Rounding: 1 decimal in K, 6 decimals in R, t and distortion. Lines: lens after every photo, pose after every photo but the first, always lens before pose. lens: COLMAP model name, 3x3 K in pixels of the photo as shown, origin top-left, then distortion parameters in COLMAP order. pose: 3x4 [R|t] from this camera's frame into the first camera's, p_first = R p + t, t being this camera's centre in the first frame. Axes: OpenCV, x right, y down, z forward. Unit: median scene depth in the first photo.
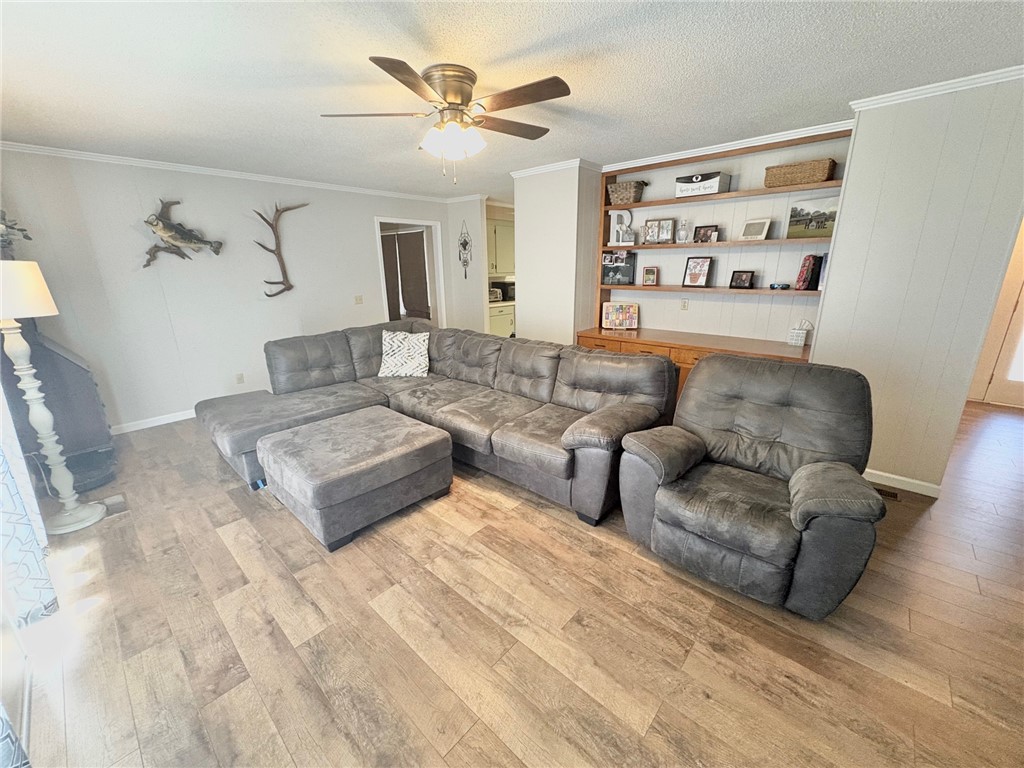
lens RADIAL K [[413.4, 0, 512.0], [0, 413.4, 384.0], [0, 0, 1]] dist [0.002070, 0.000017]
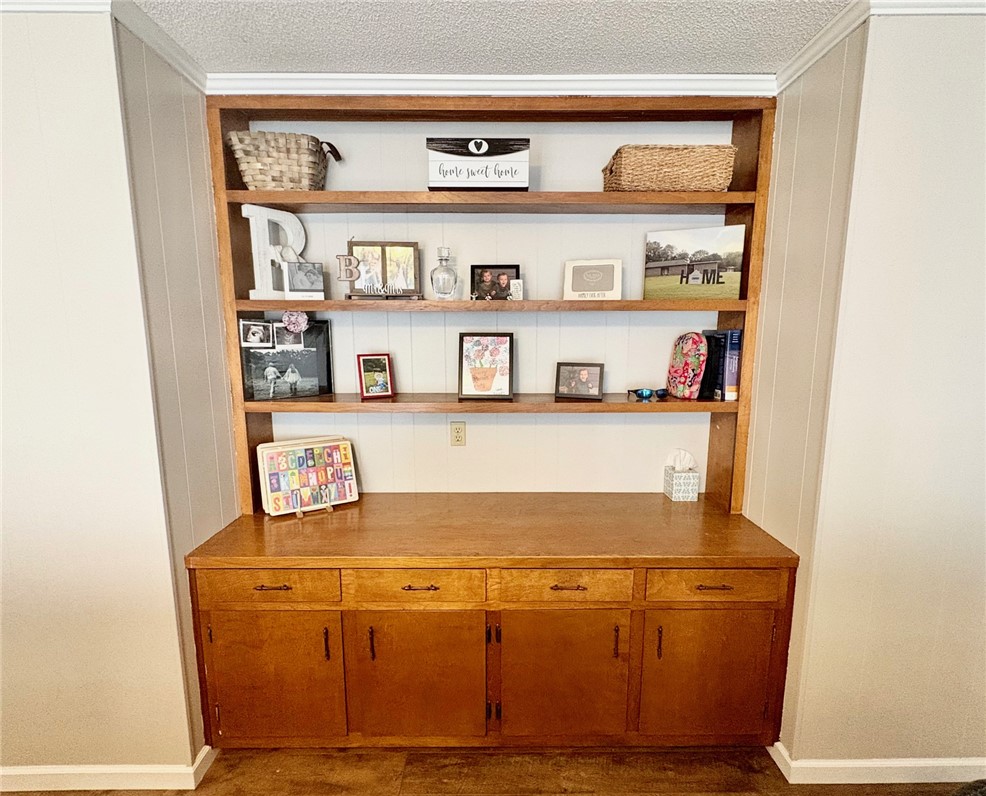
lens RADIAL K [[459.6, 0, 493.0], [0, 459.6, 398.0], [0, 0, 1]] dist [-0.001525, -0.000317]
pose [[0.736384, -0.089753, 0.670584, 0.112051], [0.179675, 0.981514, -0.065936, -0.188170], [-0.652270, 0.169041, 0.738897, 0.592049]]
